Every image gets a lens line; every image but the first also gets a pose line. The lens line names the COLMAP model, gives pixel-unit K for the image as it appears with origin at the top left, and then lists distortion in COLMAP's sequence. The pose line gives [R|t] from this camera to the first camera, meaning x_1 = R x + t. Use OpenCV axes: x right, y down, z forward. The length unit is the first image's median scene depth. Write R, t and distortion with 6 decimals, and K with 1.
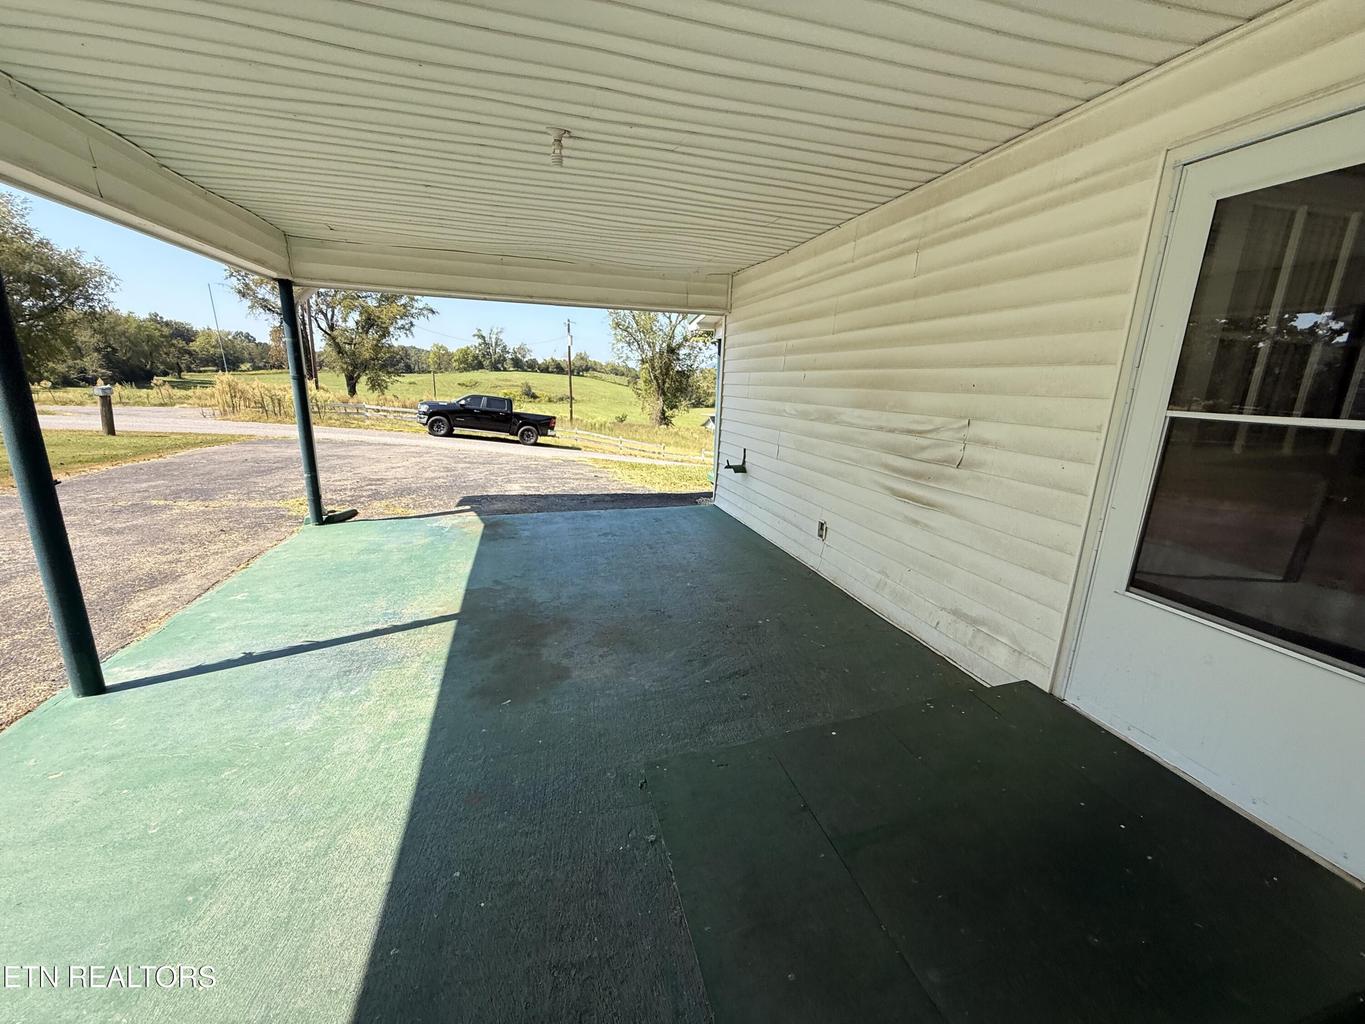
lens RADIAL K [[539.3, 0, 680.0], [0, 539.3, 512.9], [0, 0, 1]] dist [0.000564, -0.000550]
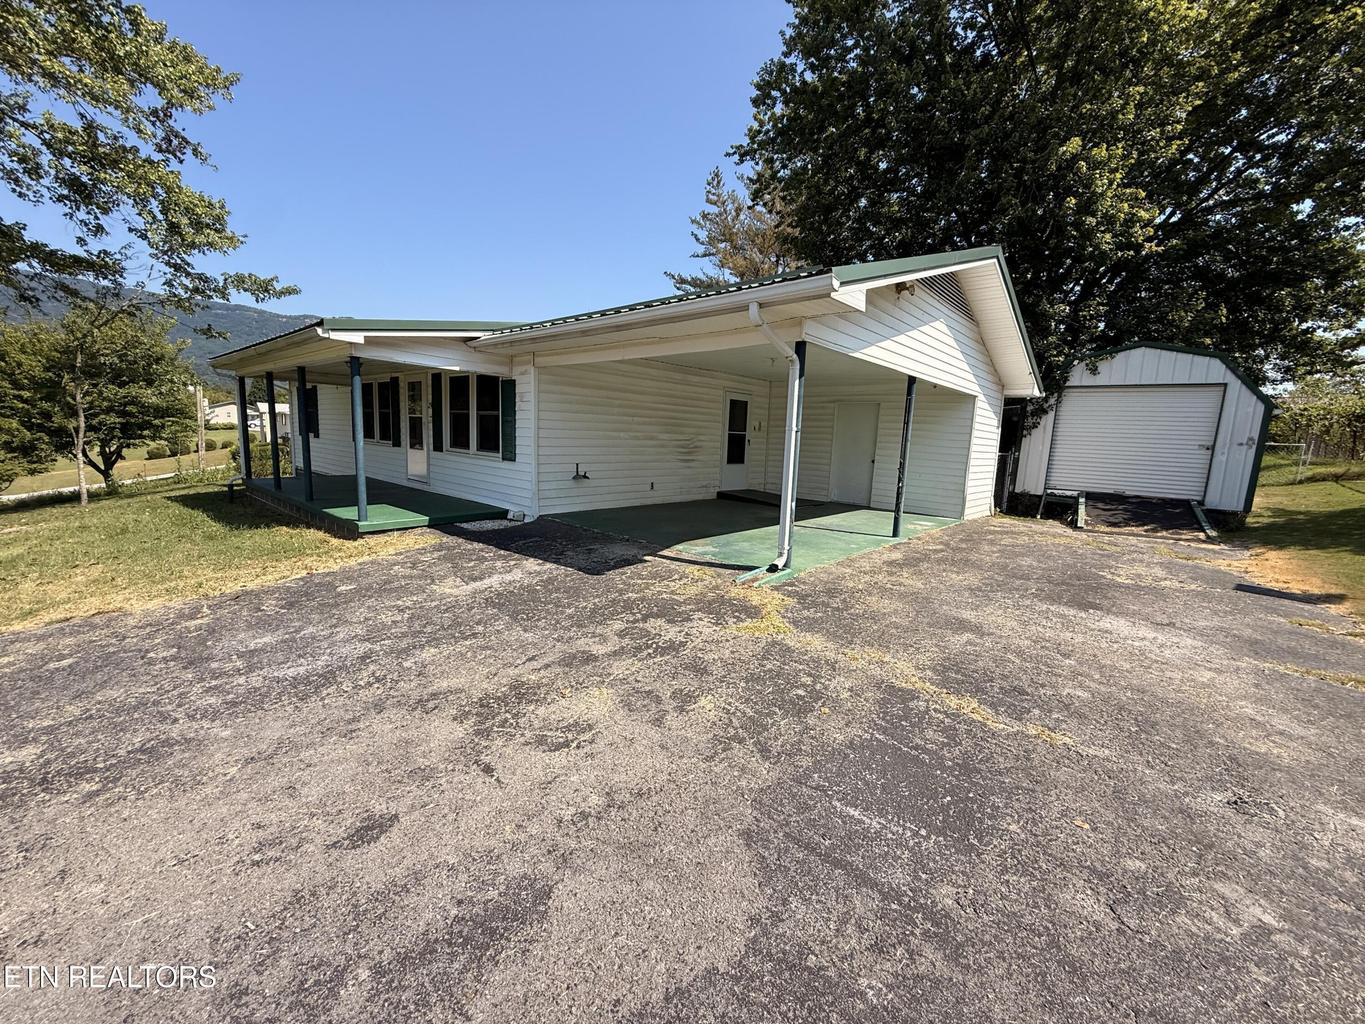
lens RADIAL K [[539.3, 0, 681.4], [0, 539.3, 509.6], [0, 0, 1]] dist [0.000564, -0.000550]
pose [[-0.537277, -0.167567, 0.826592, -1.982605], [0.144352, 0.947333, 0.285871, -0.590532], [-0.830961, 0.272912, -0.484792, 2.338224]]
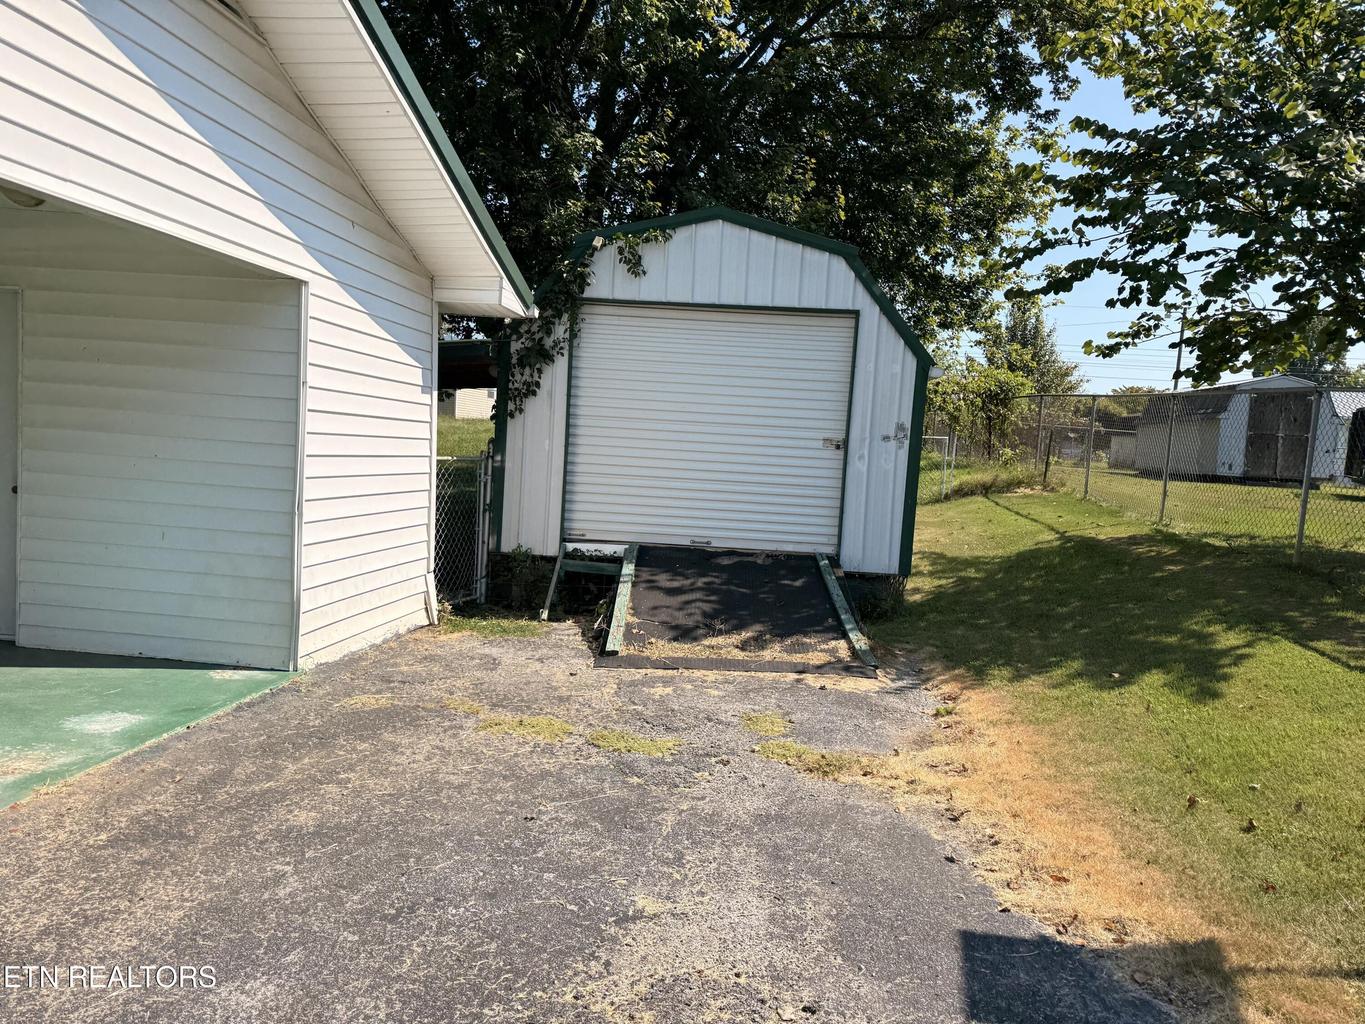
lens RADIAL K [[951.3, 0, 685.0], [0, 951.3, 509.8], [0, 0, 1]] dist [0.032469, -0.001534]
pose [[-0.924403, -0.104982, 0.366684, -1.629559], [0.010627, 0.953912, 0.299898, -0.271132], [-0.381268, 0.281123, -0.880684, 0.949071]]
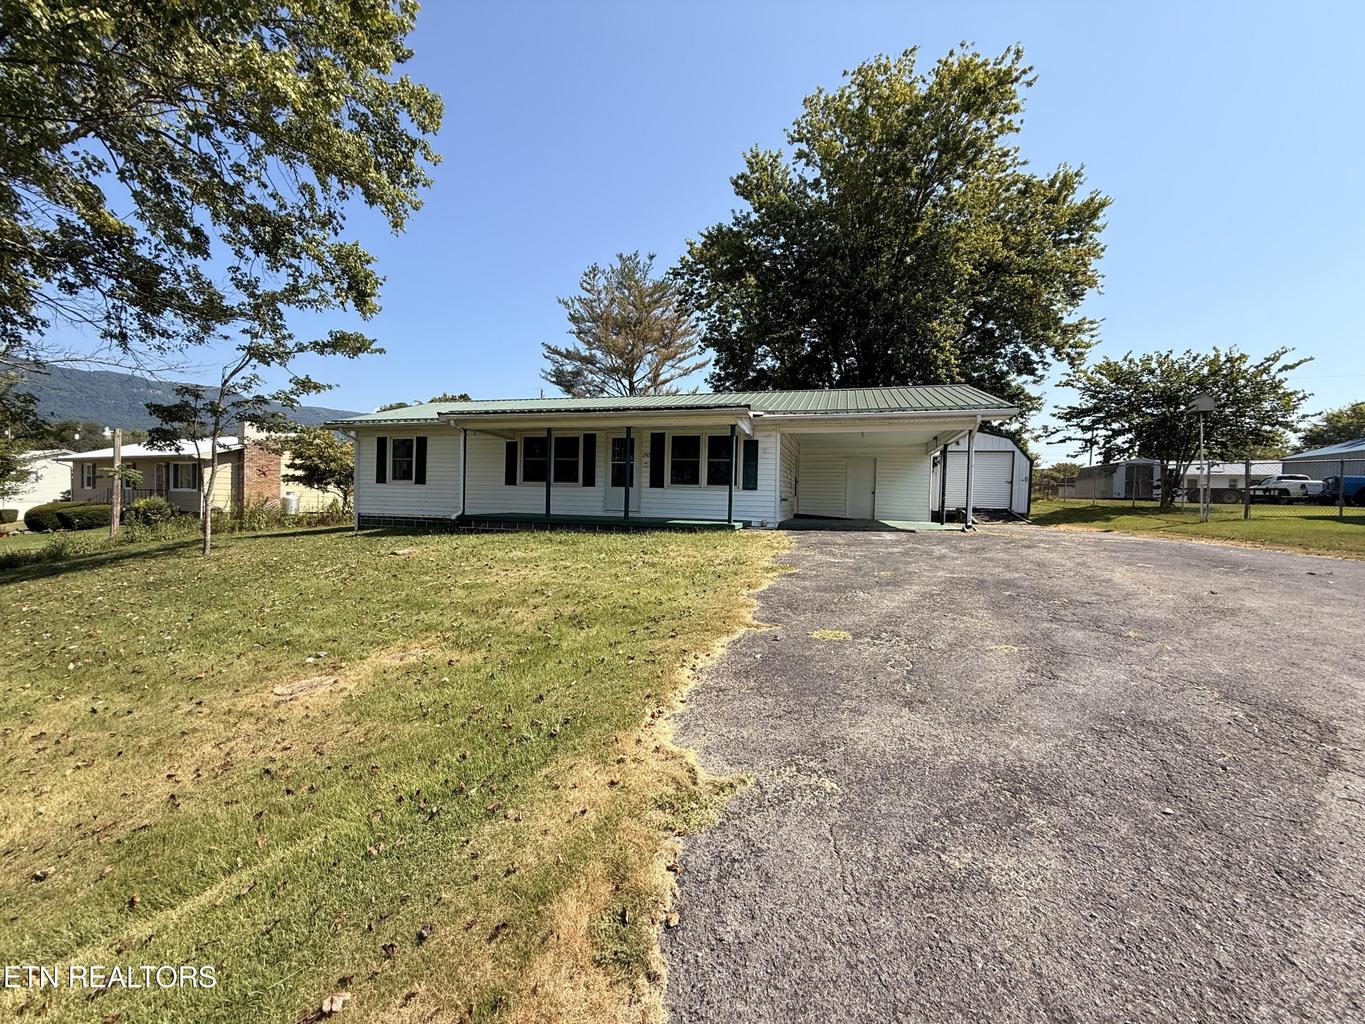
lens RADIAL K [[539.3, 0, 679.8], [0, 539.3, 512.1], [0, 0, 1]] dist [0.000564, -0.000550]
pose [[-0.845742, -0.059140, 0.530304, -1.213399], [0.079187, 0.968923, 0.234346, -0.971402], [-0.527683, 0.240190, -0.814776, 4.962670]]
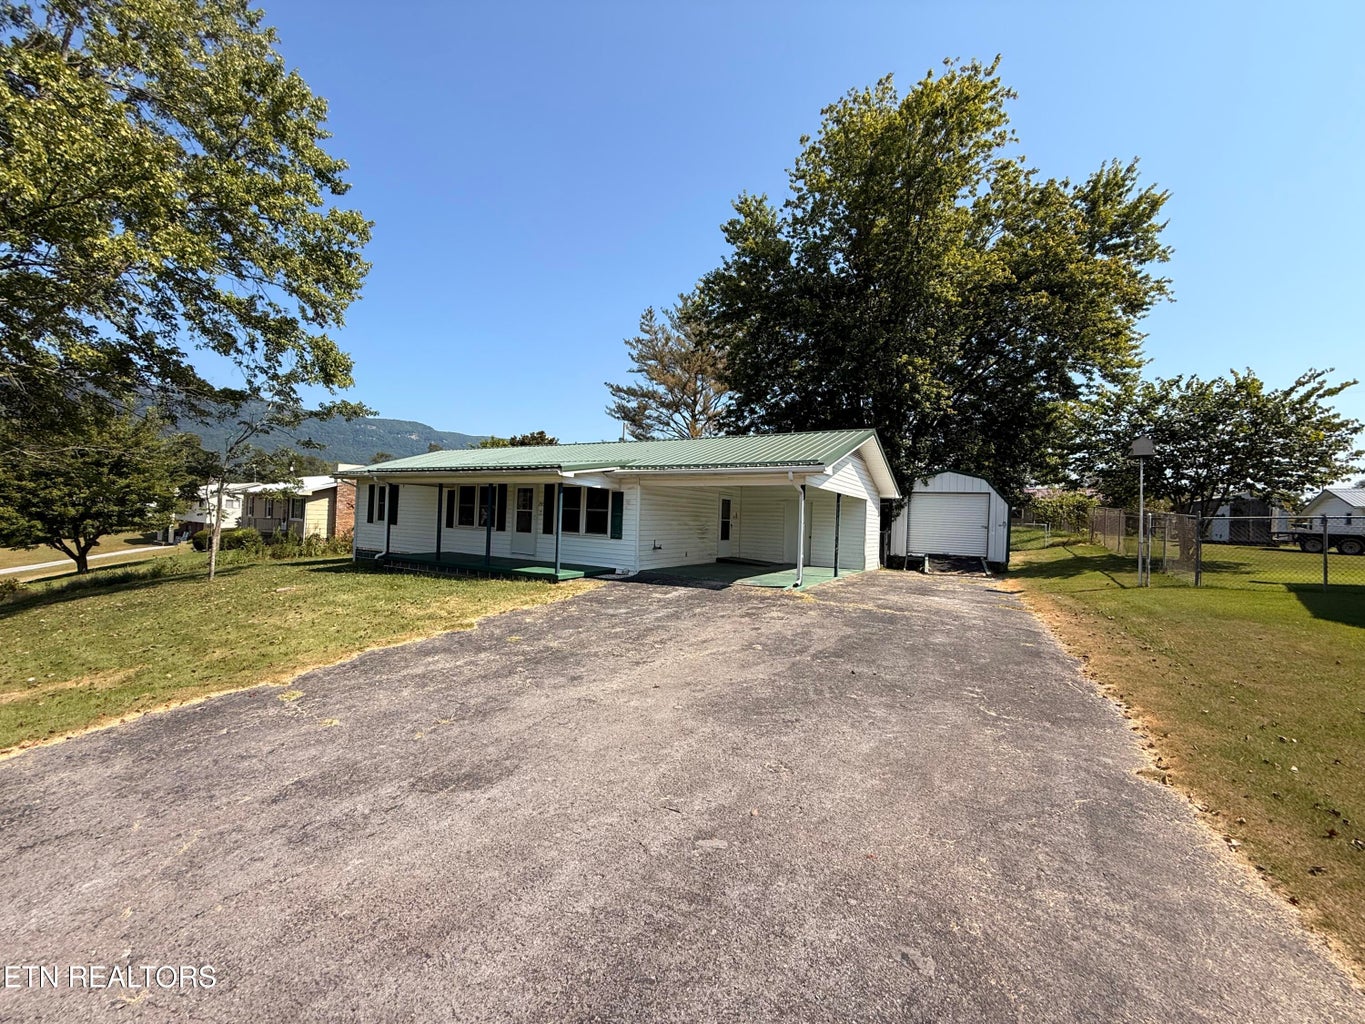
lens RADIAL K [[539.3, 0, 681.7], [0, 539.3, 512.8], [0, 0, 1]] dist [0.000564, -0.000550]
pose [[-0.690182, -0.046557, 0.722137, -2.728685], [0.115697, 0.977991, 0.173629, -1.023978], [-0.714327, 0.203385, -0.669605, 3.947390]]
